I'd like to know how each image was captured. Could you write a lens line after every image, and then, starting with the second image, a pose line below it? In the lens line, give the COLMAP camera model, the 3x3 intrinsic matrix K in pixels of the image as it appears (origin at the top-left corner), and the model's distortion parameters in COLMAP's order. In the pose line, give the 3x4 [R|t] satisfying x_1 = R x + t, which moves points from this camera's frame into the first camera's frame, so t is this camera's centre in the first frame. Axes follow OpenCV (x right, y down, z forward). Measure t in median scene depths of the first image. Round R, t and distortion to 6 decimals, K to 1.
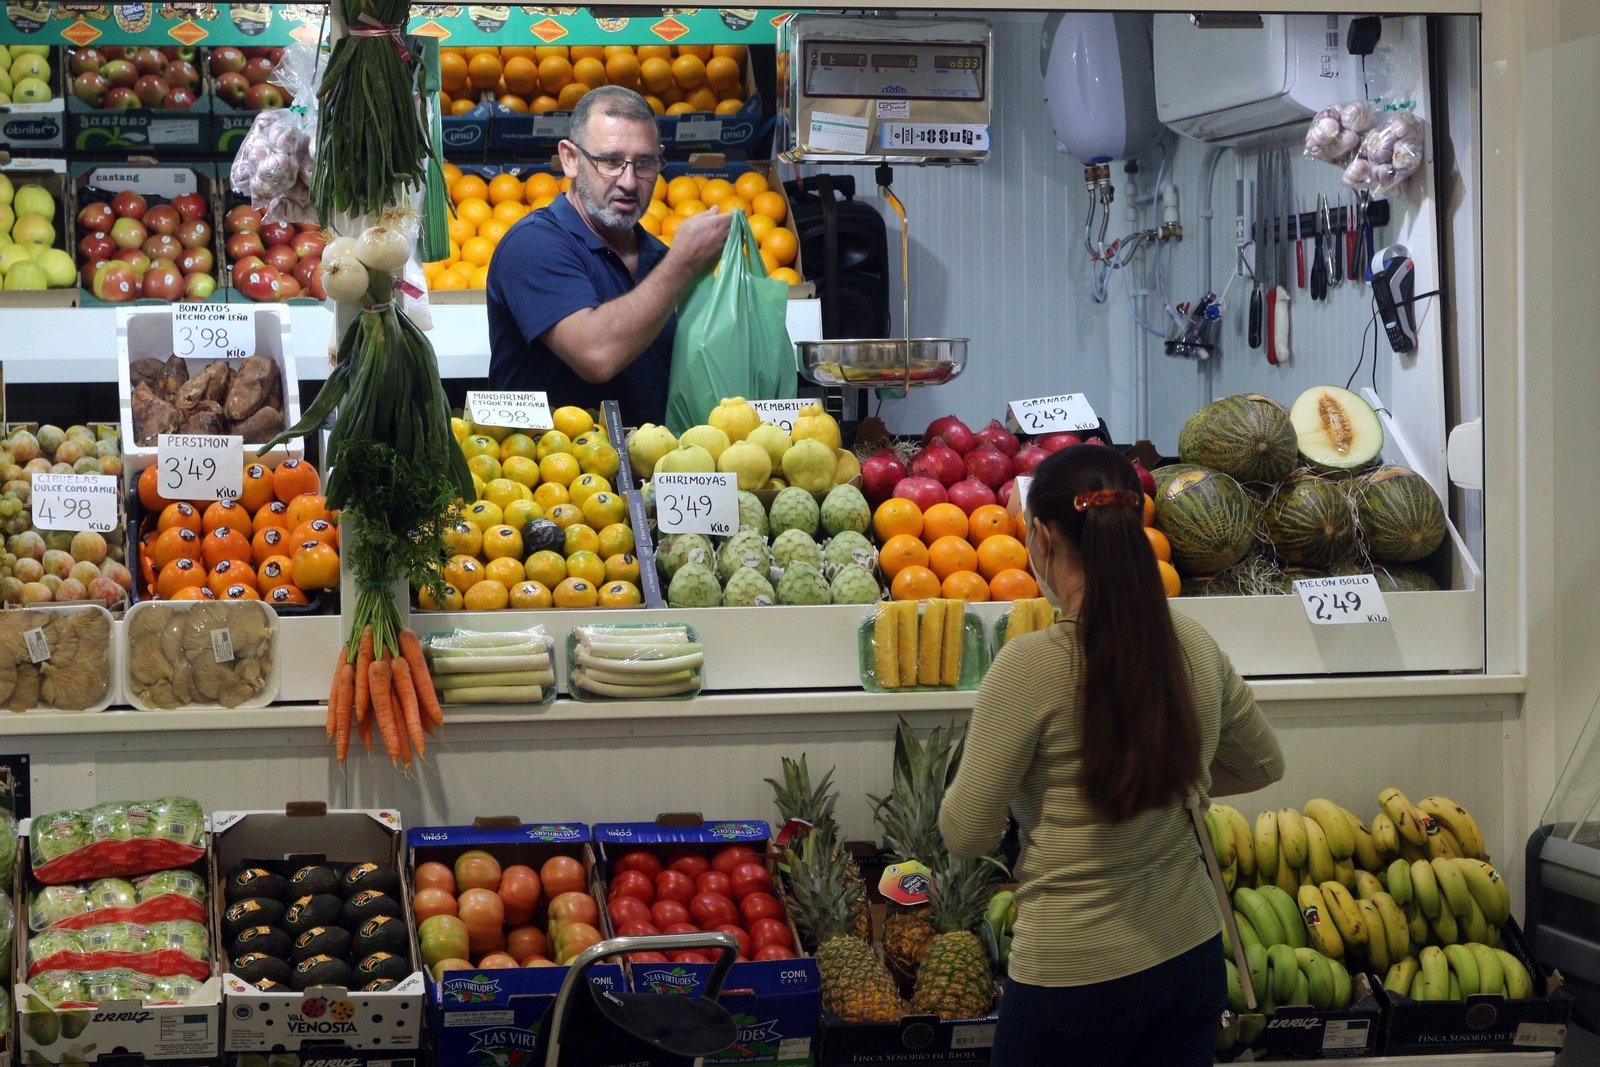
lens RADIAL K [[3853.3, 0, 781.7], [0, 3853.3, 536.8], [0, 0, 1]] dist [0.031314, 0.112286]
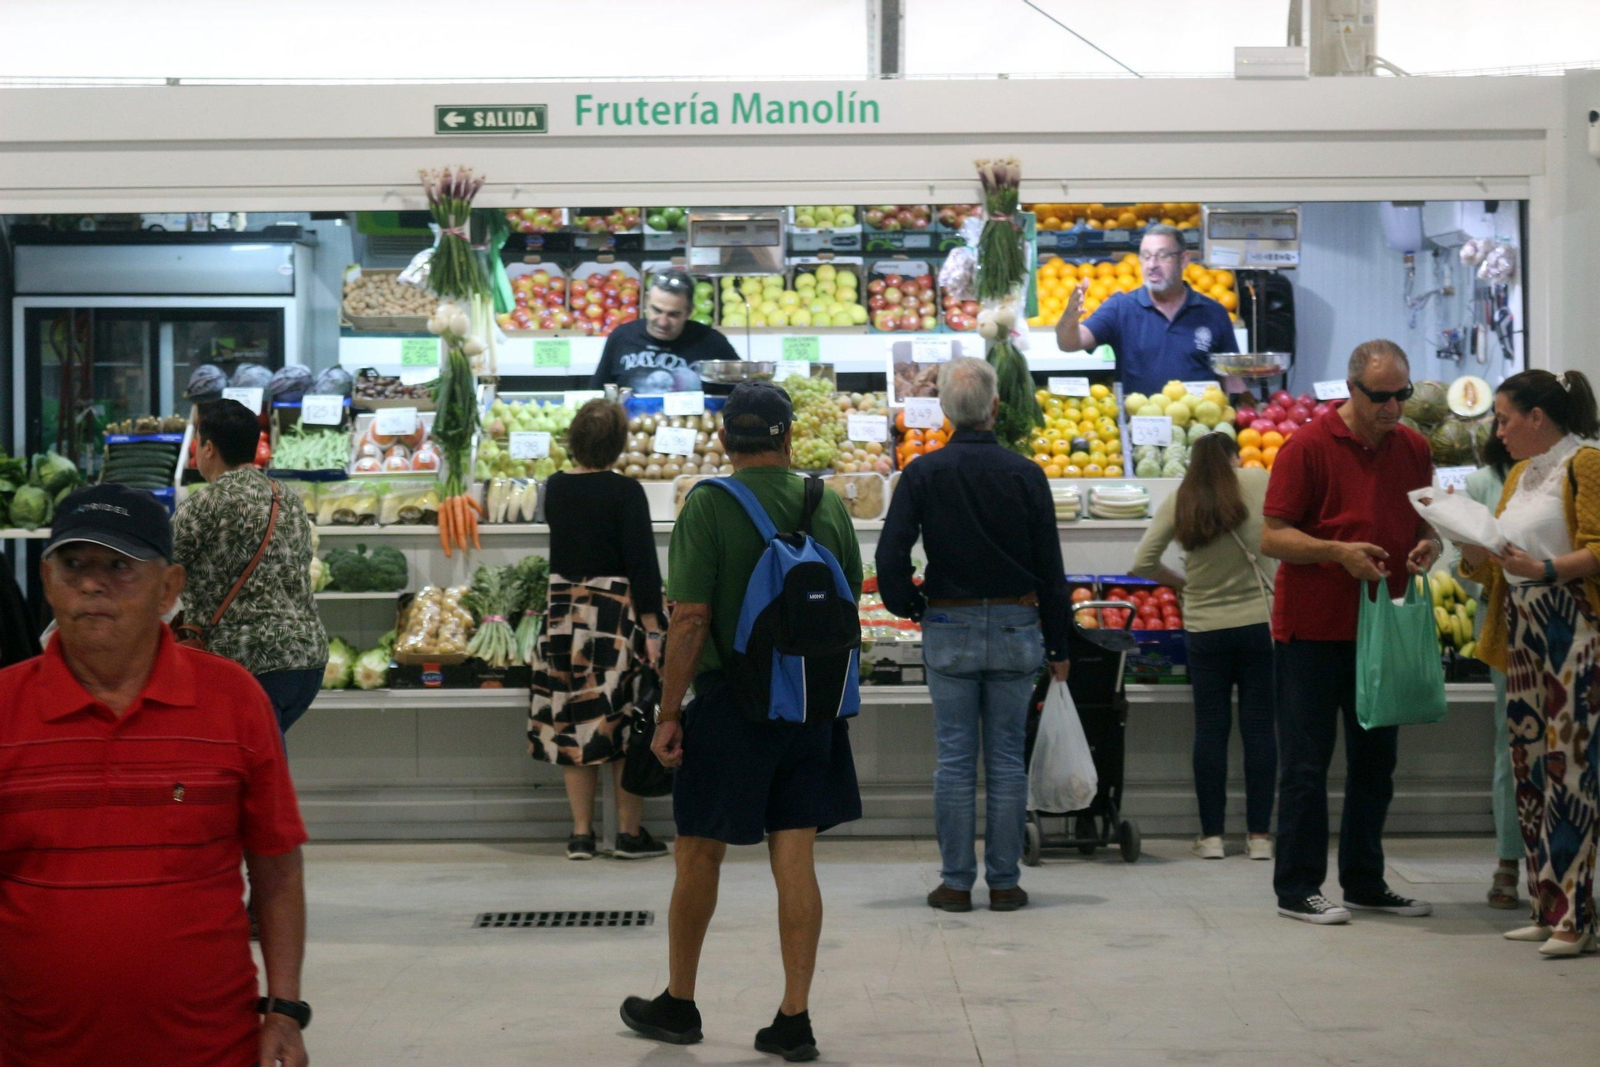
lens RADIAL K [[3853.3, 0, 781.7], [0, 3853.3, 536.8], [0, 0, 1]] dist [0.031314, 0.112286]
pose [[0.980680, 0.011121, -0.195301, 0.193990], [-0.009505, 0.999912, 0.009211, 0.032360], [0.195387, -0.007177, 0.980700, -1.137363]]
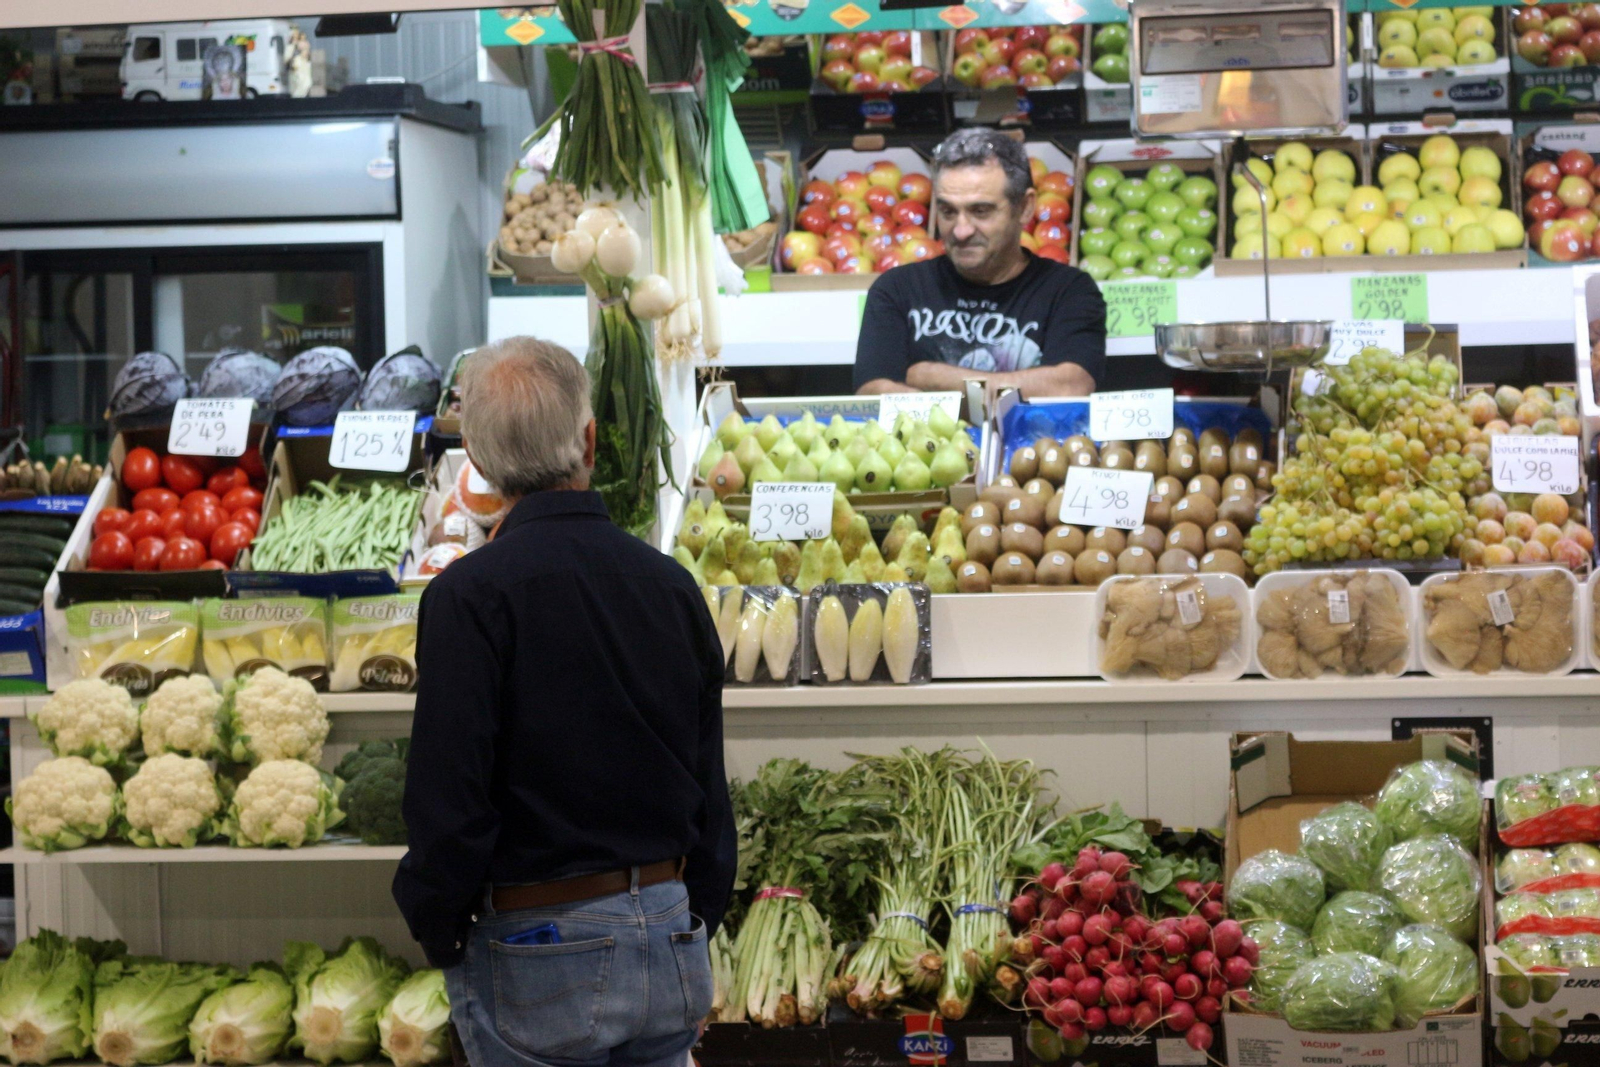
lens RADIAL K [[3853.3, 0, 781.7], [0, 3853.3, 536.8], [0, 0, 1]] dist [0.031314, 0.112286]
pose [[0.937060, 0.000093, -0.349169, -0.017374], [0.003221, 0.999955, 0.008909, 0.000327], [0.349154, -0.009473, 0.937017, 0.000458]]
